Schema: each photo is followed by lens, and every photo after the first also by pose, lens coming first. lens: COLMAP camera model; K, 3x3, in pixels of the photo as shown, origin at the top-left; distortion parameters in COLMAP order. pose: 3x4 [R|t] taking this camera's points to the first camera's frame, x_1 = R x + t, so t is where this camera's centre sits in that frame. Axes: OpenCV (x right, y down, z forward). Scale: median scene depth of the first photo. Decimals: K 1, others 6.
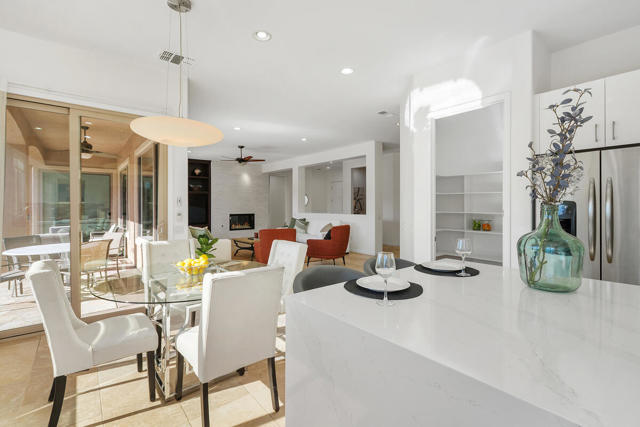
lens RADIAL K [[292.7, 0, 321.4], [0, 292.7, 208.4], [0, 0, 1]] dist [0.003990, 0.000263]
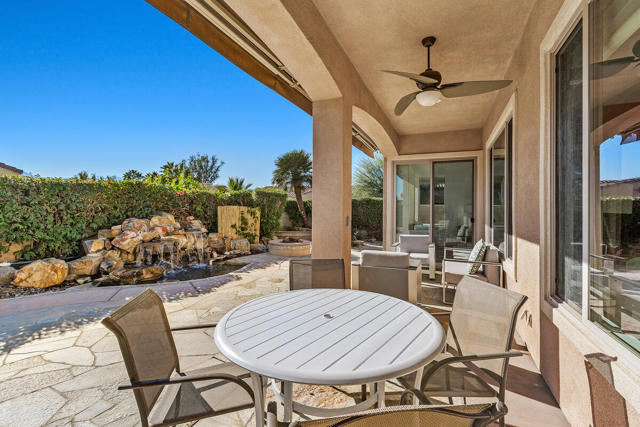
lens RADIAL K [[292.7, 0, 320.5], [0, 292.7, 207.3], [0, 0, 1]] dist [0.003990, 0.000263]
pose [[0.451993, -0.003216, -0.892016, -0.333862], [-0.018477, 0.999745, -0.012966, 0.006094], [0.891830, 0.022342, 0.451818, 0.460533]]
